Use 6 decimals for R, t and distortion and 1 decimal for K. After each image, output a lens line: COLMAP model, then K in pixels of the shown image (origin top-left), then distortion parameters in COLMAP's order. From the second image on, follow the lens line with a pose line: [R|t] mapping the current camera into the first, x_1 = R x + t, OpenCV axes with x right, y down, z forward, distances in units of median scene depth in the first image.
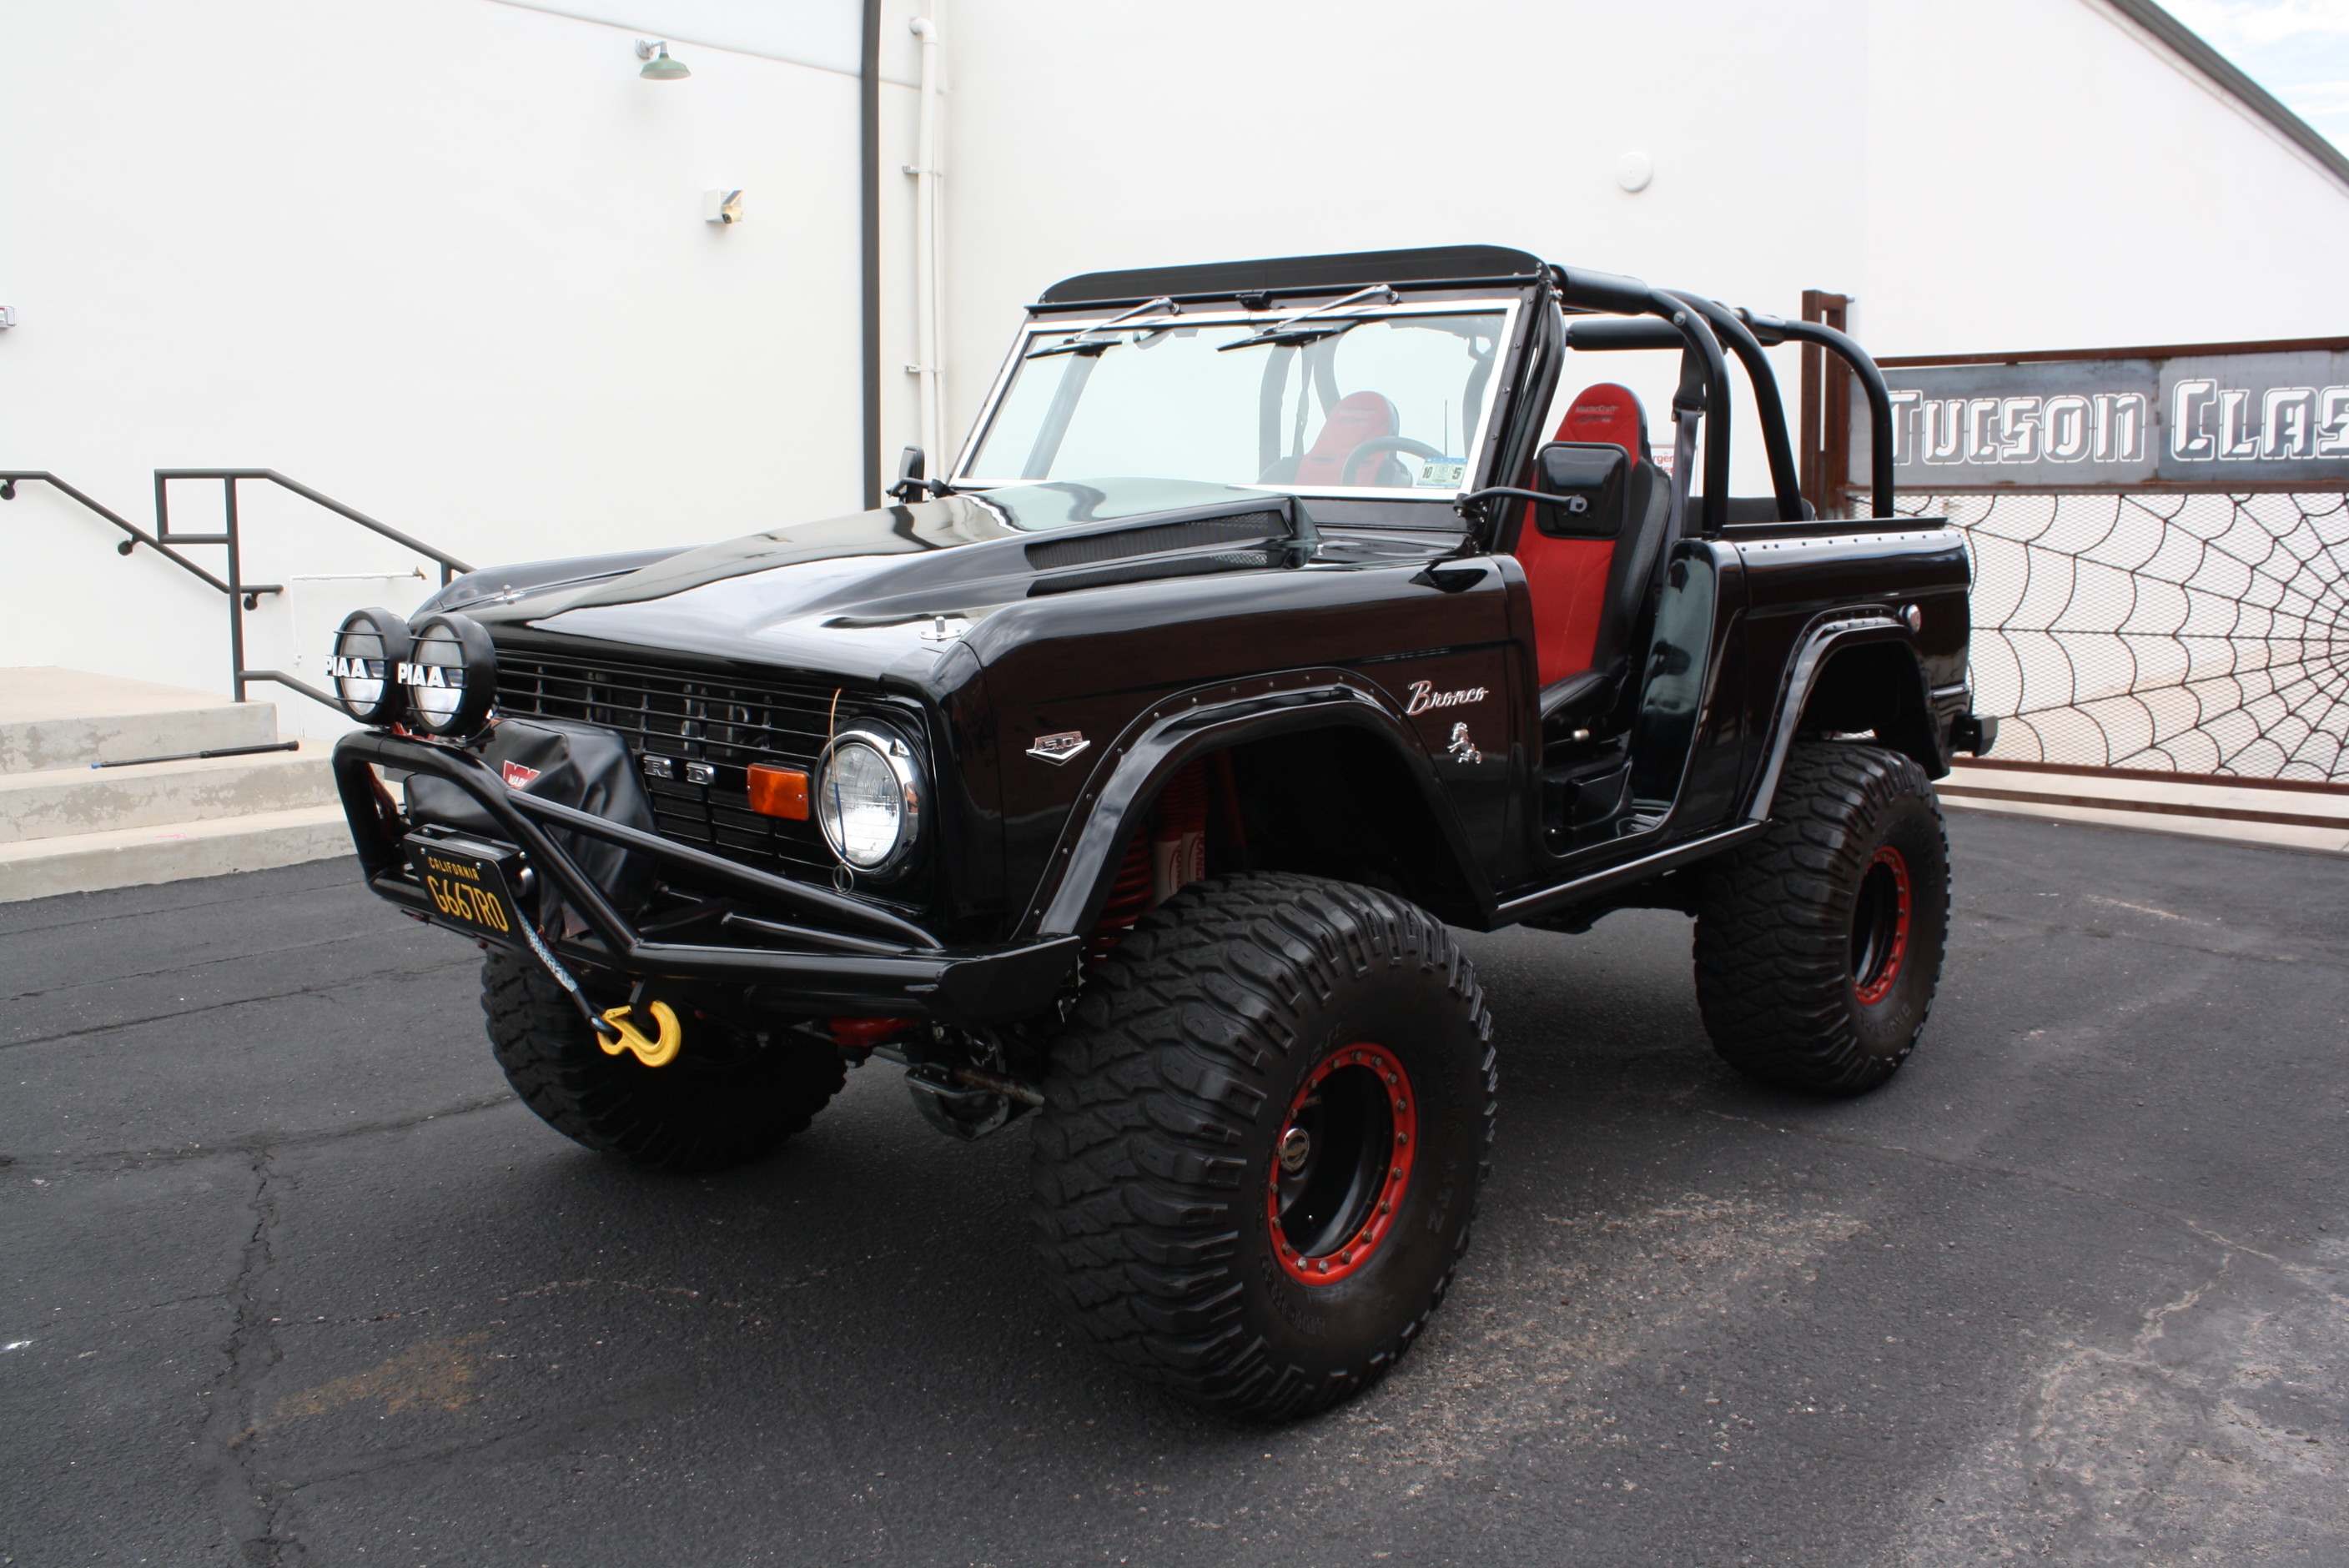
lens RADIAL K [[1996.4, 0, 1207.2], [0, 1996.4, 769.5], [0, 0, 1]] dist [-0.165462, 0.145368]
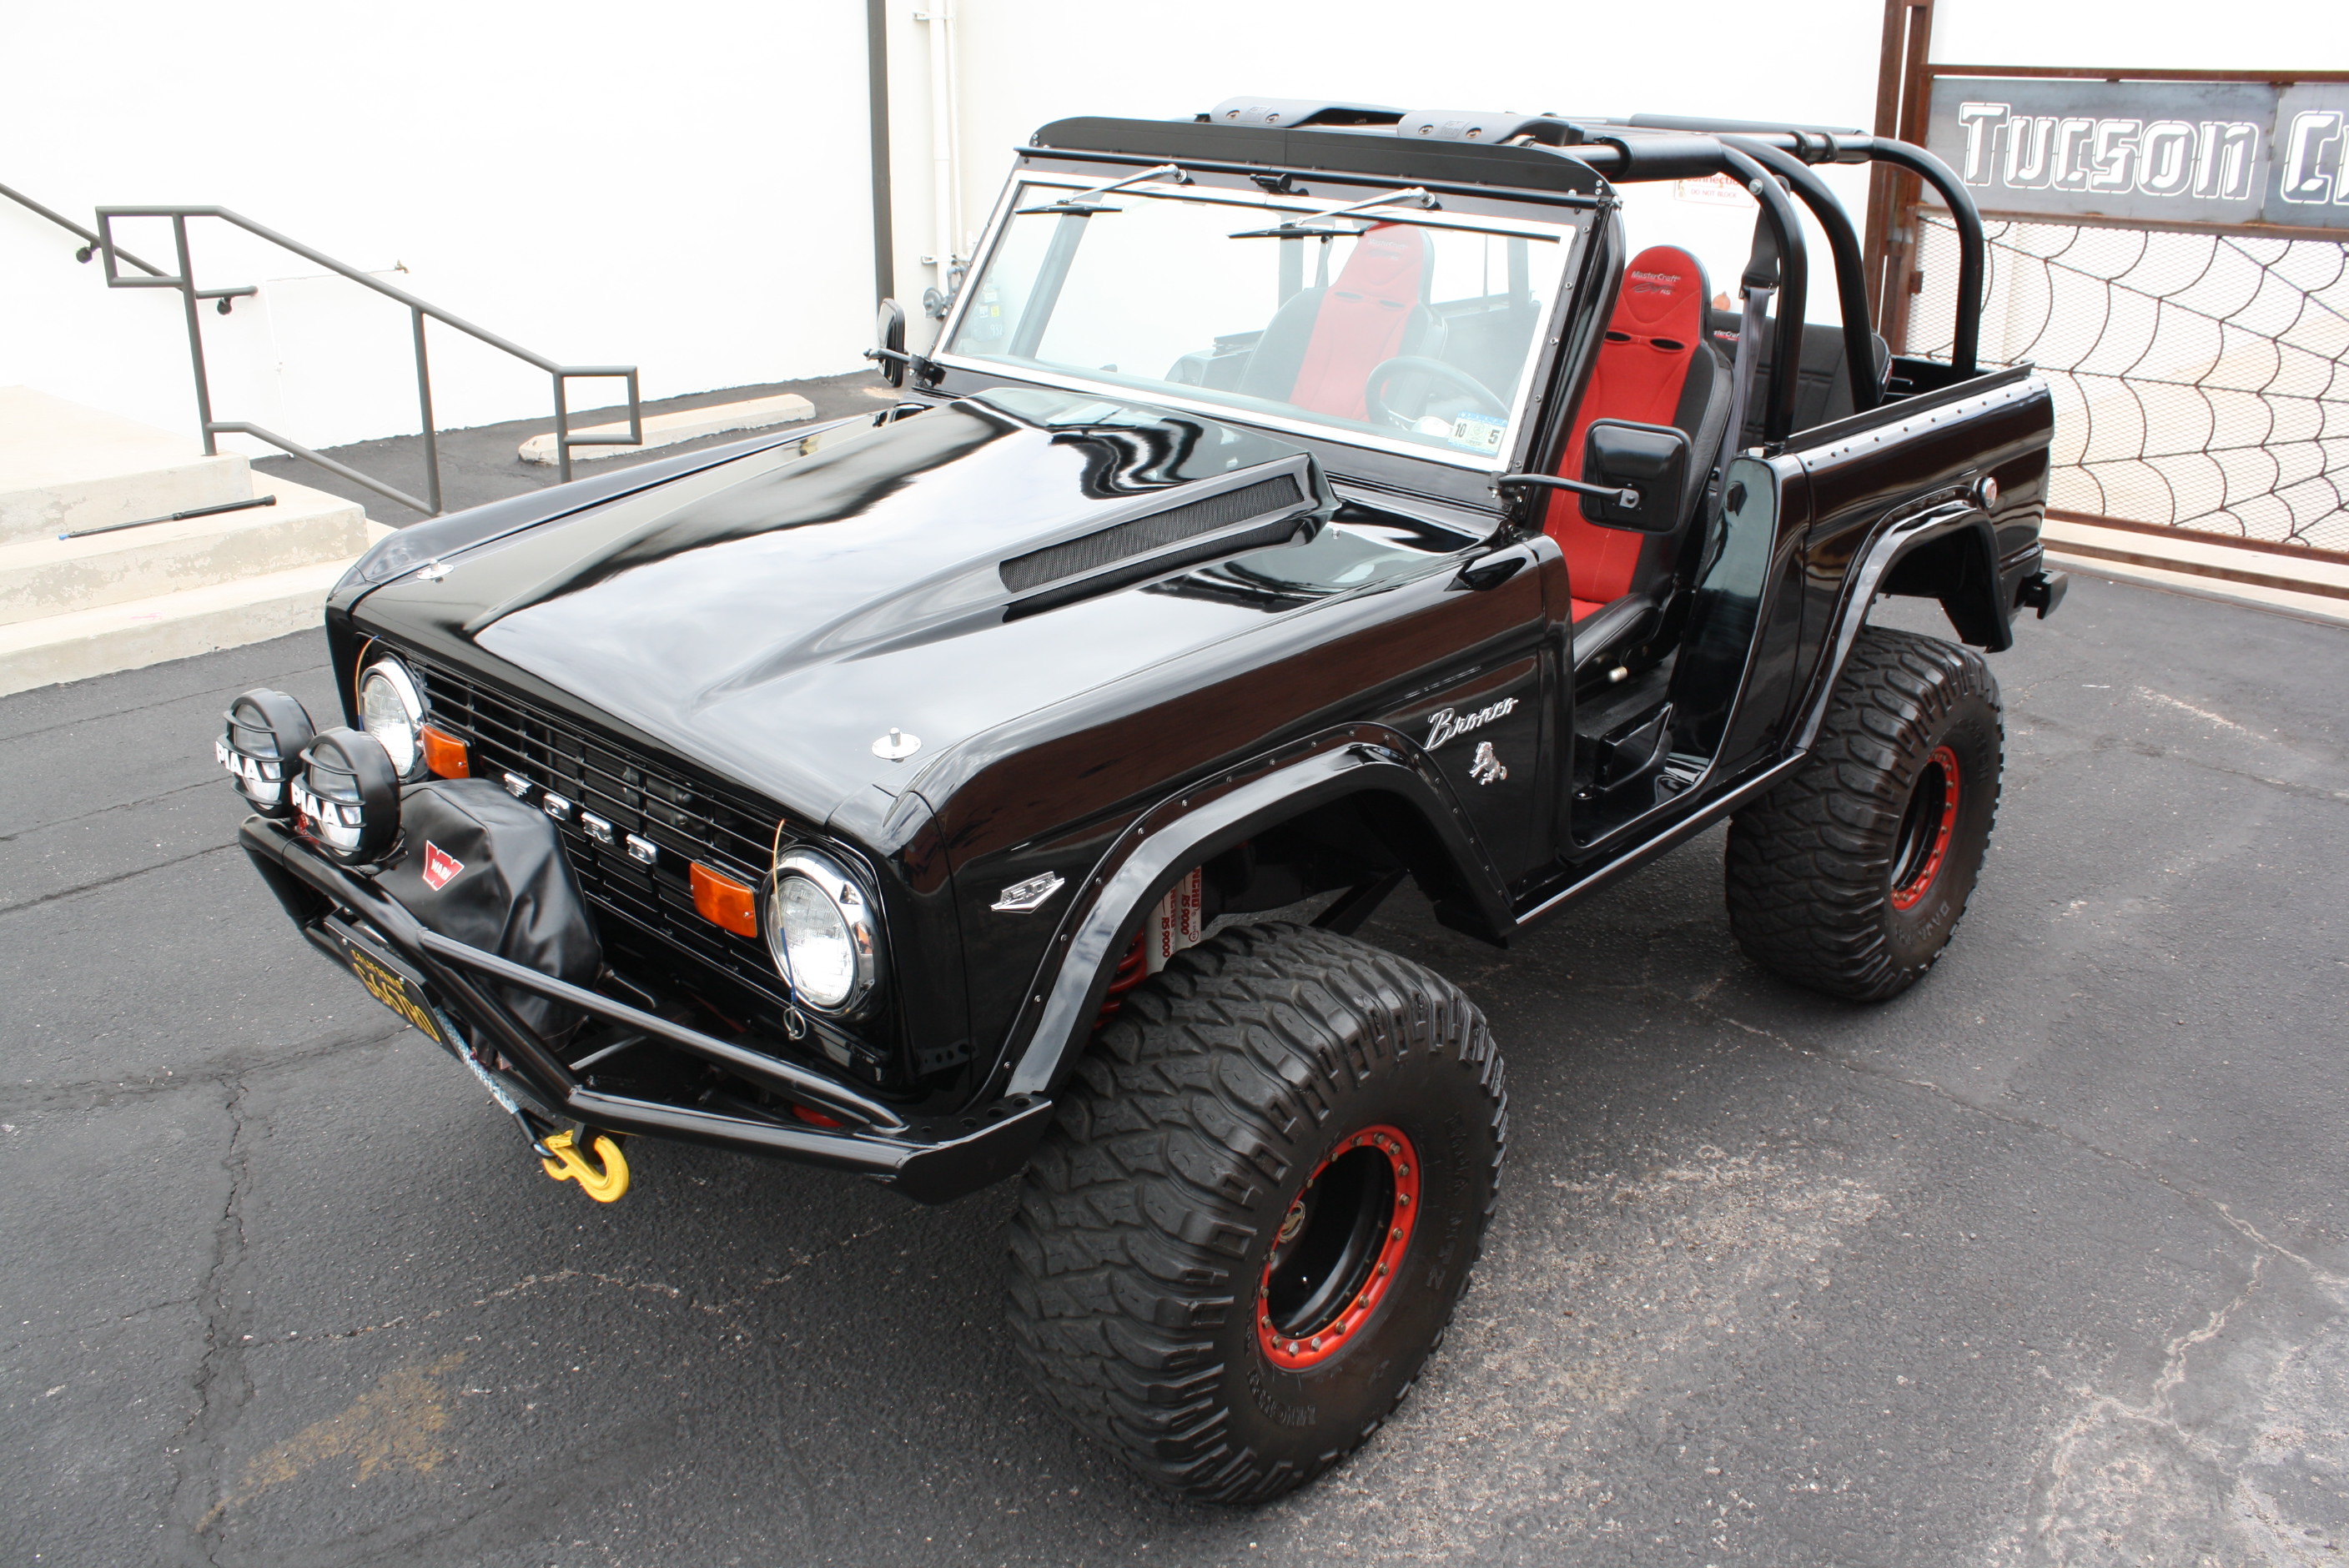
lens RADIAL K [[1983.0, 0, 1202.9], [0, 1983.0, 774.4], [0, 0, 1]] dist [-0.164652, 0.145416]
pose [[0.999779, 0.014226, -0.015483, 0.013595], [-0.010514, 0.975934, 0.217812, -0.210937], [0.018209, -0.217601, 0.975868, 0.122401]]
